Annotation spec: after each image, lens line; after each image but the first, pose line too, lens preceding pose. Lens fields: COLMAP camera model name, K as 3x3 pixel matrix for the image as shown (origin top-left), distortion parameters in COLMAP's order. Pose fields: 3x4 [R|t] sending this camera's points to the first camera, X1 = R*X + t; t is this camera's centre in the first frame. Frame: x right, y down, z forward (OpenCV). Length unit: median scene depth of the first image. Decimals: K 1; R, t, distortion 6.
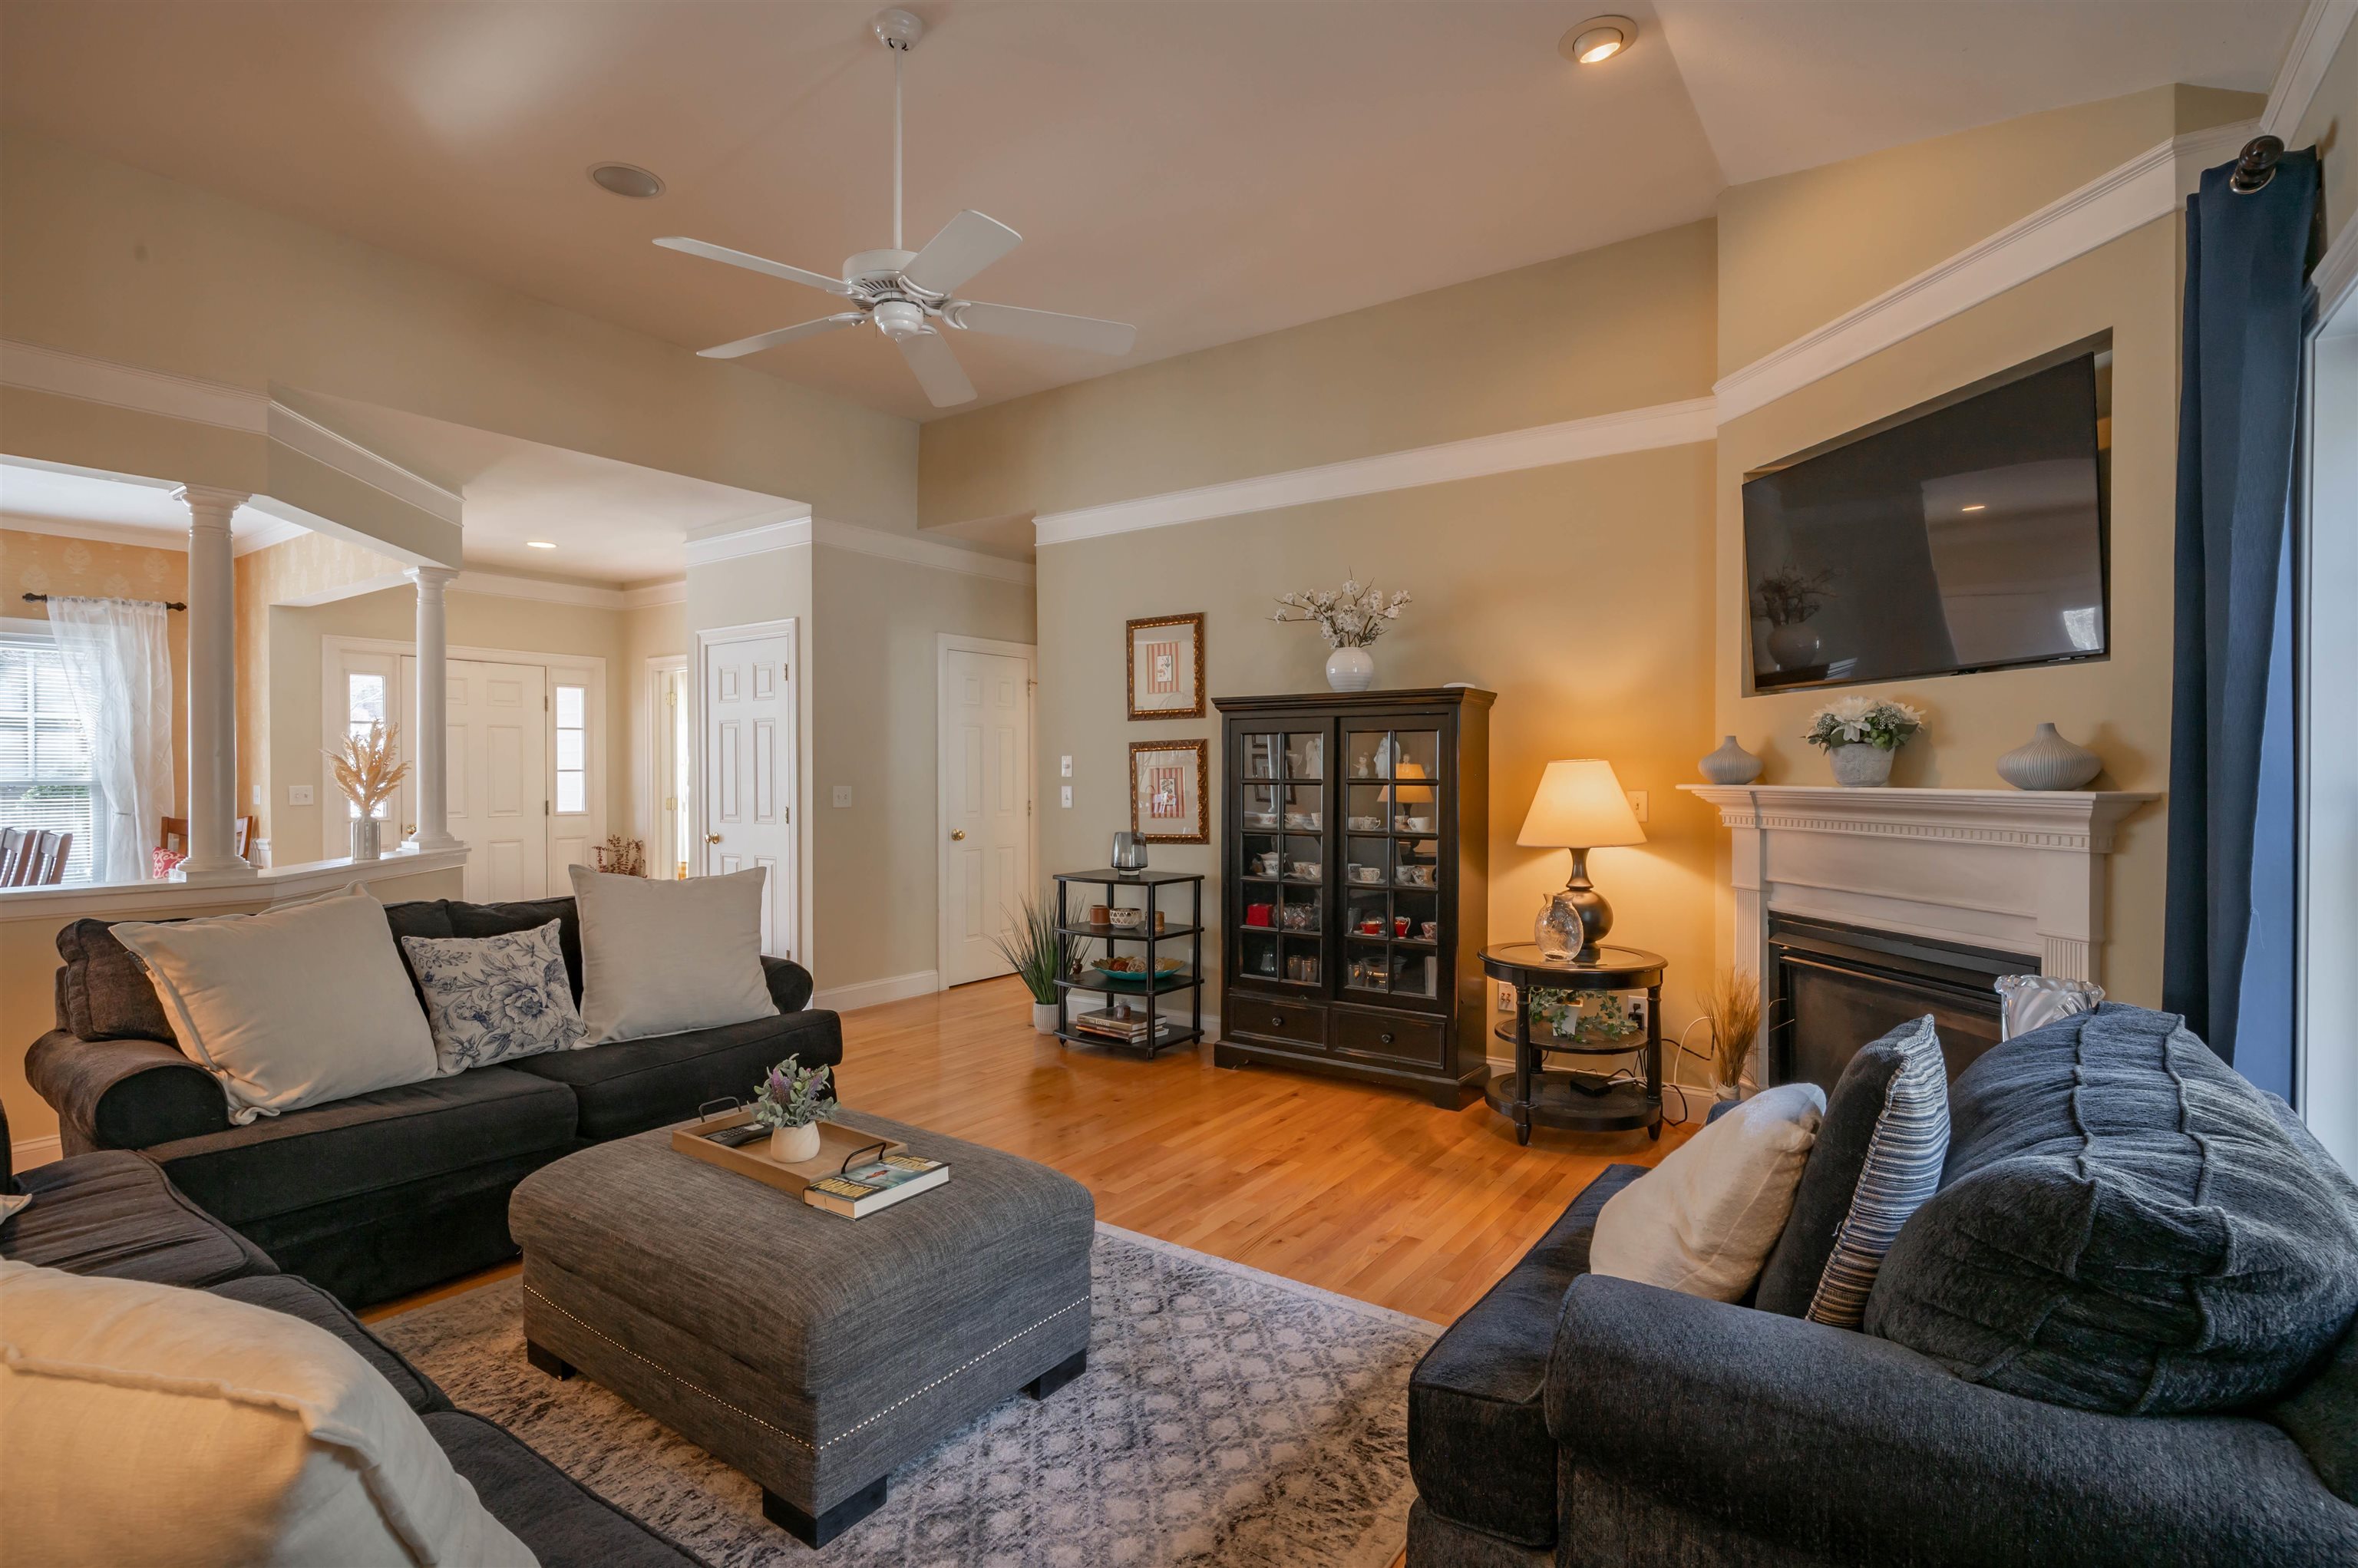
lens RADIAL K [[1157.2, 0, 1184.5], [0, 1157.2, 776.4], [0, 0, 1]] dist [-0.005570, 0.004139]
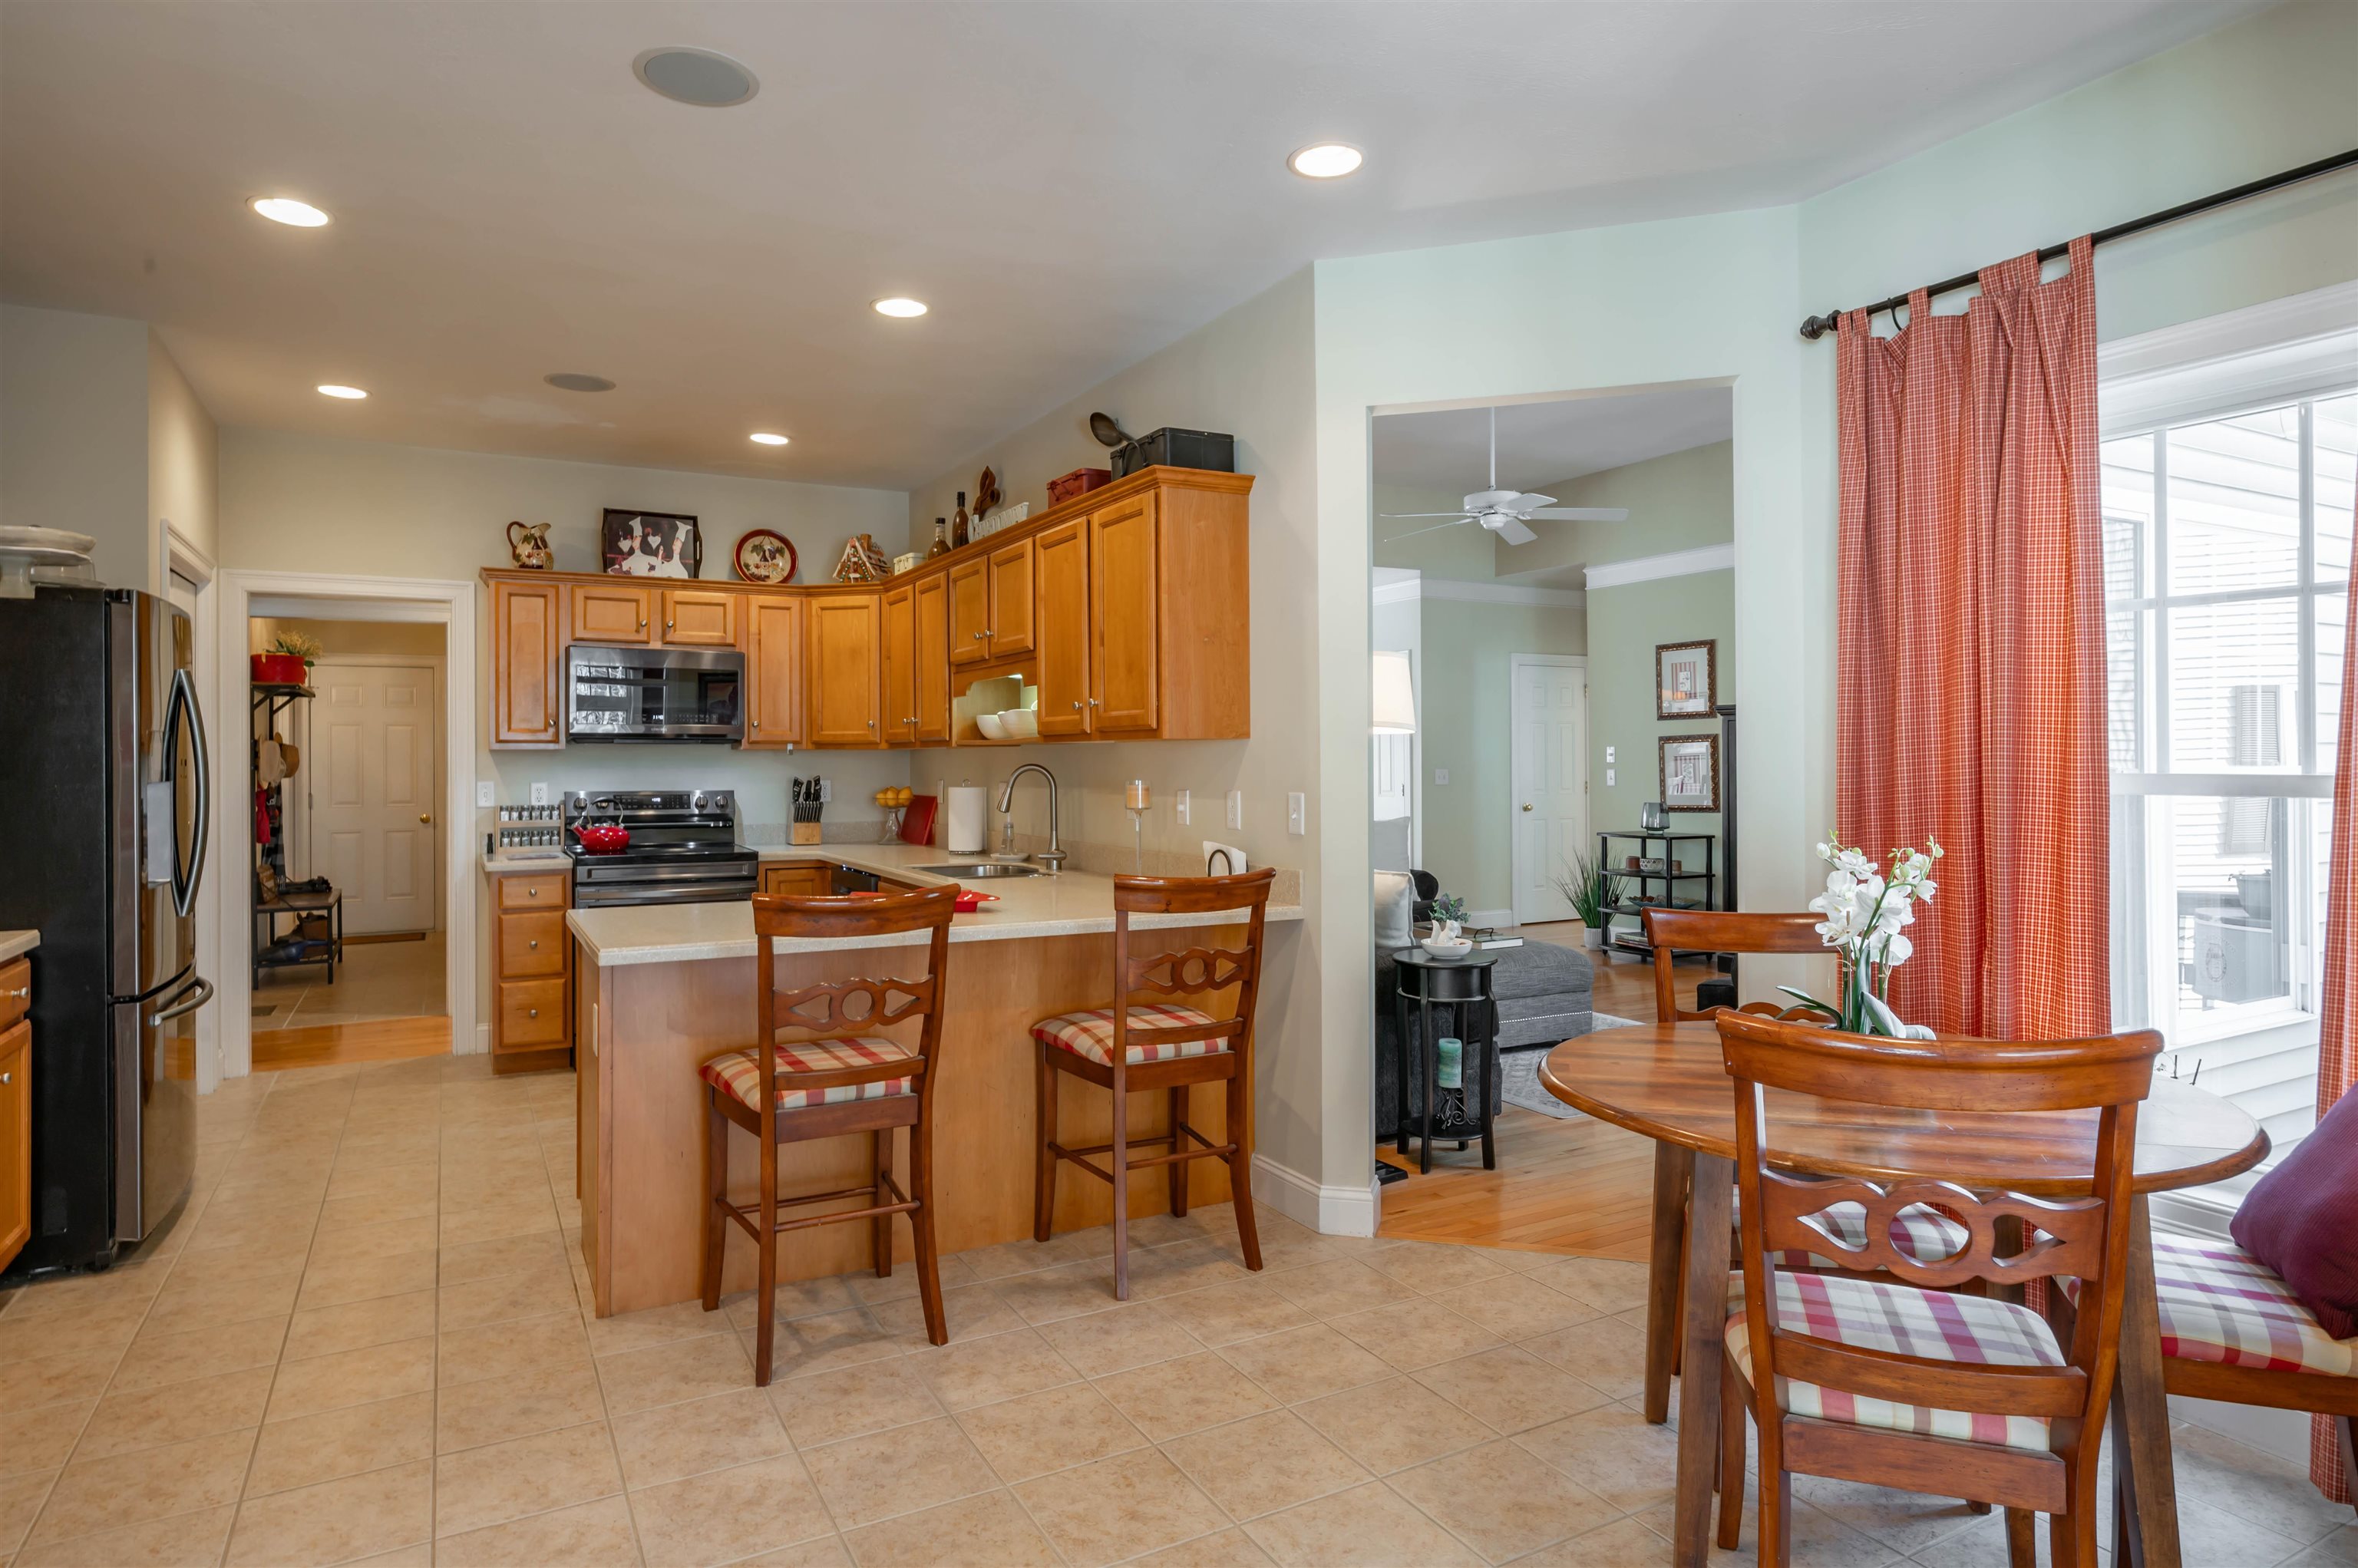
lens RADIAL K [[1288.0, 0, 1154.9], [0, 1288.0, 745.1], [0, 0, 1]] dist [-0.001501, -0.000094]
pose [[0.889470, -0.008329, -0.456918, 0.162808], [0.002359, 0.999904, -0.013633, -0.000821], [0.456988, 0.011048, 0.889404, -0.836198]]
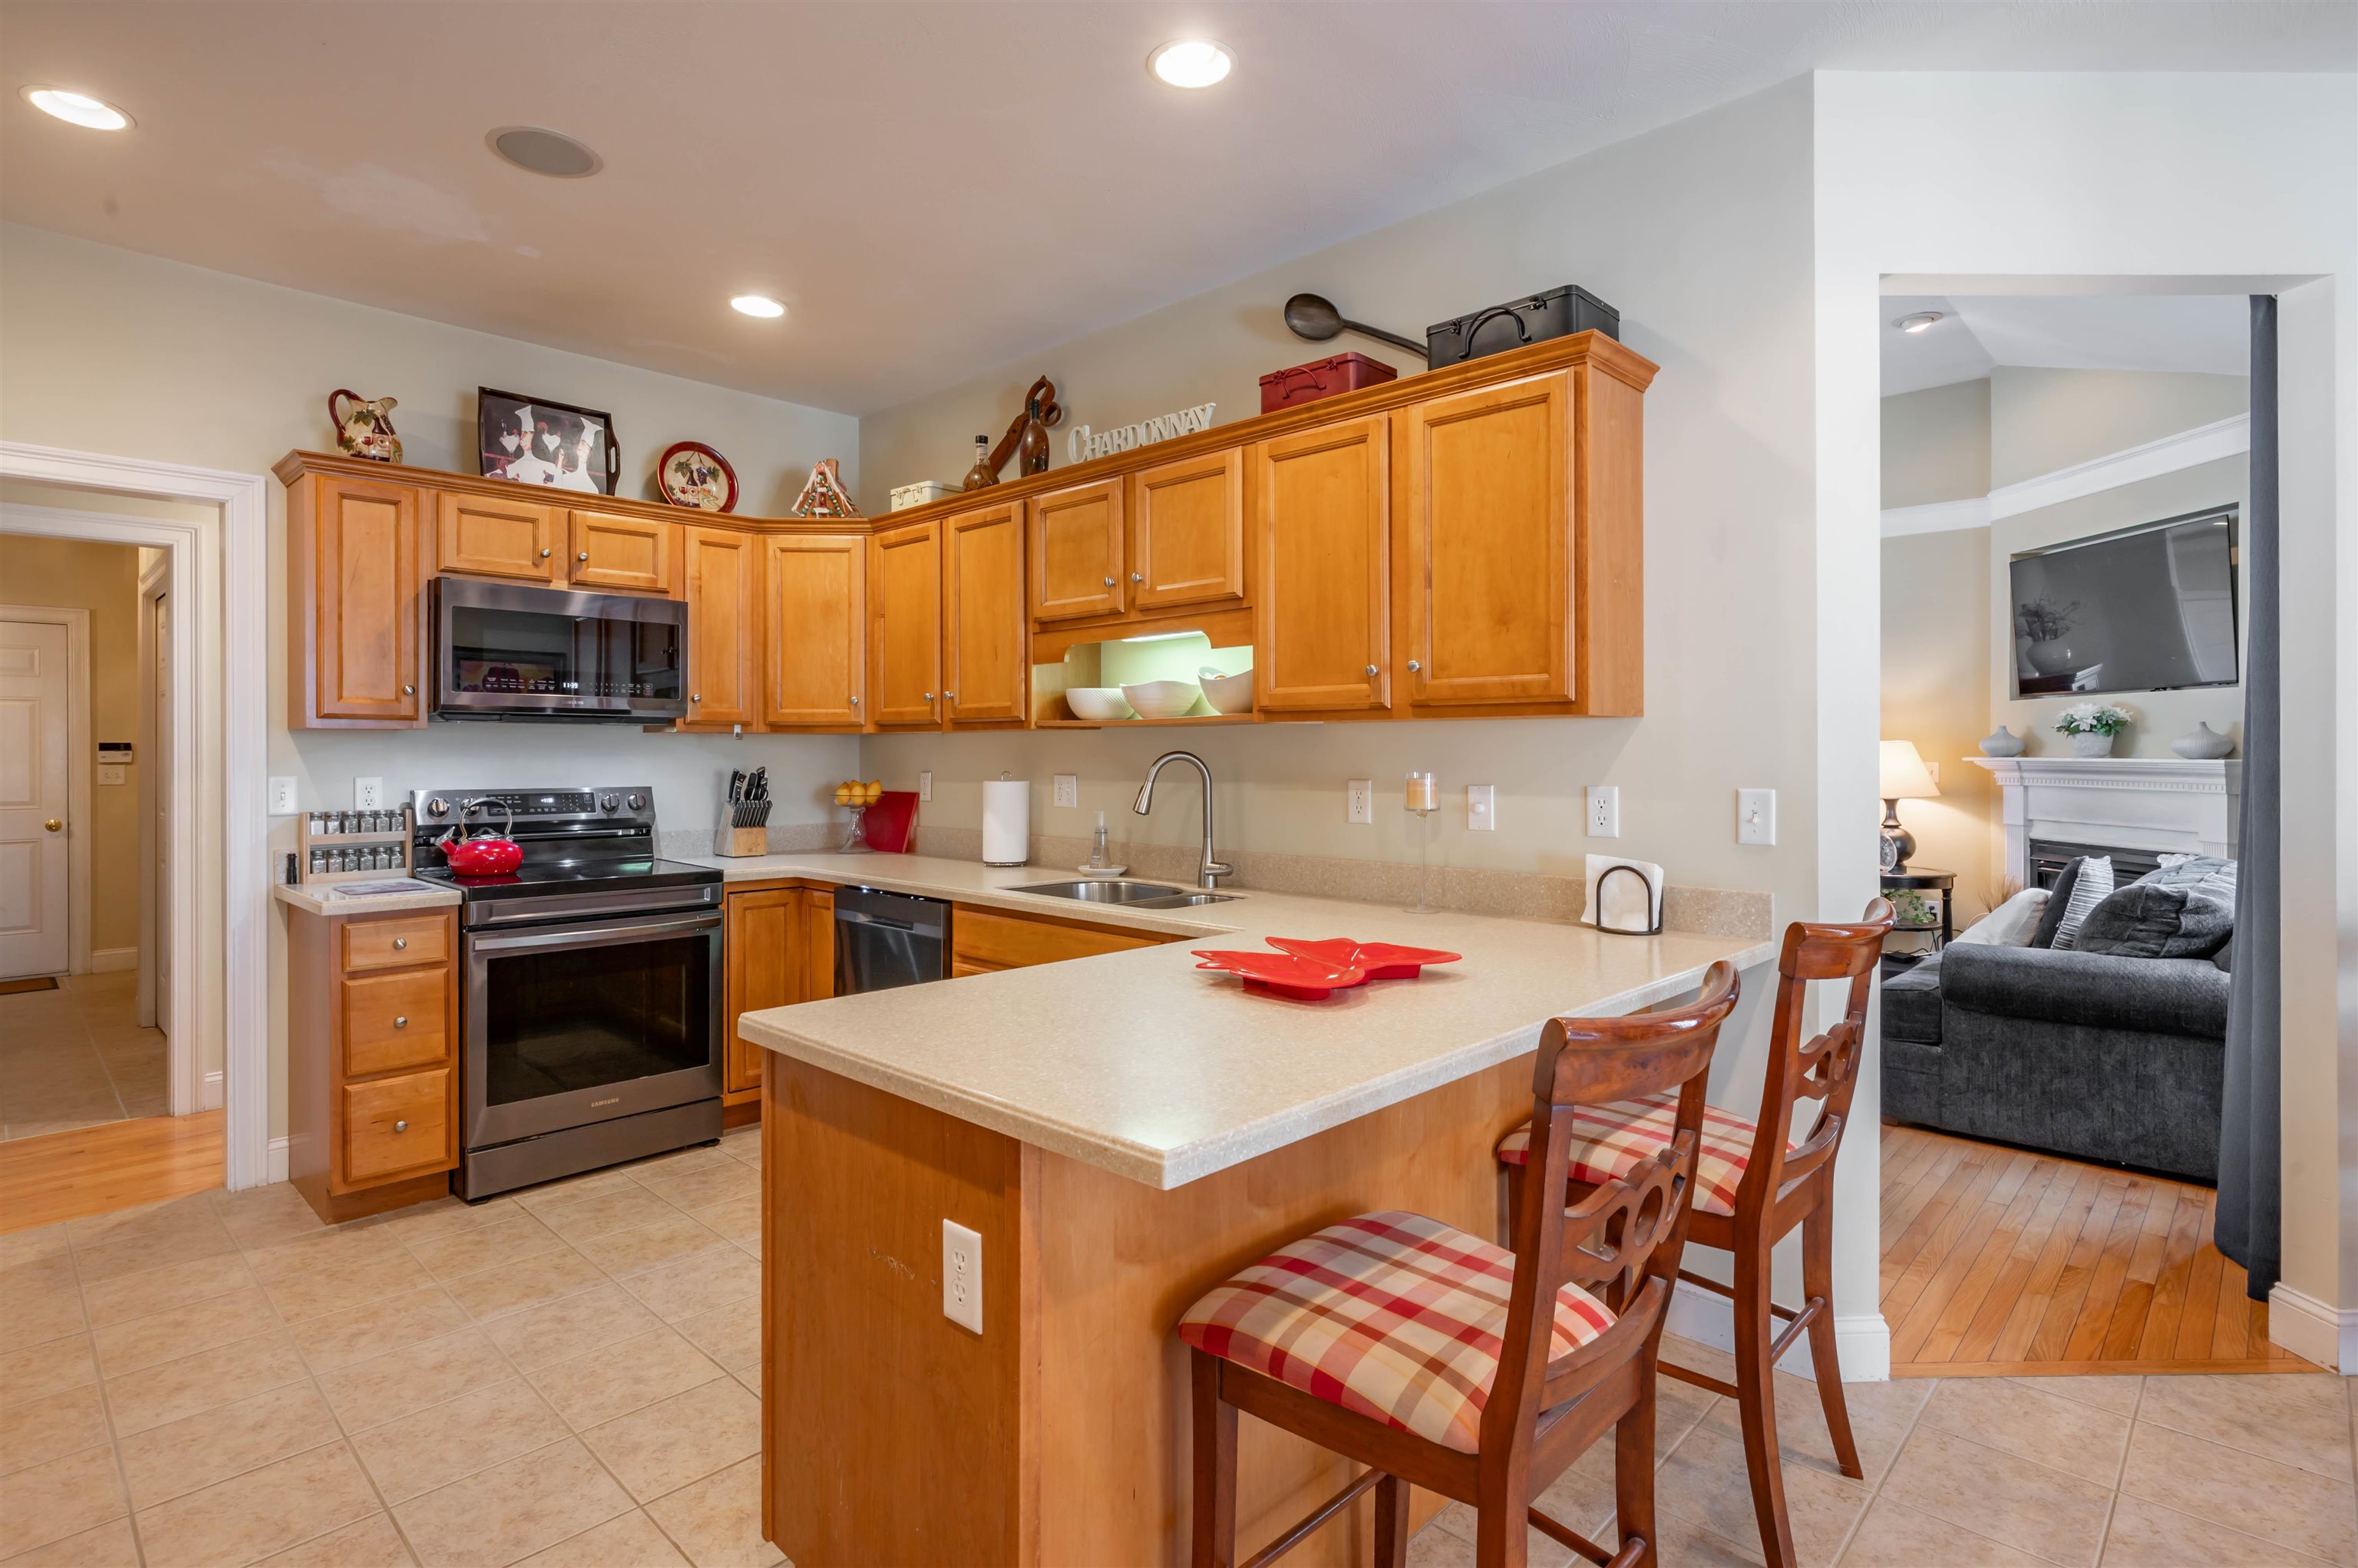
lens RADIAL K [[1157.2, 0, 1177.6], [0, 1157.2, 746.8], [0, 0, 1]] dist [-0.005570, 0.004139]
pose [[0.985754, -0.001210, -0.168192, -0.325195], [0.000253, 0.999984, -0.005707, 0.001443], [0.168196, 0.005584, 0.985738, -0.648908]]
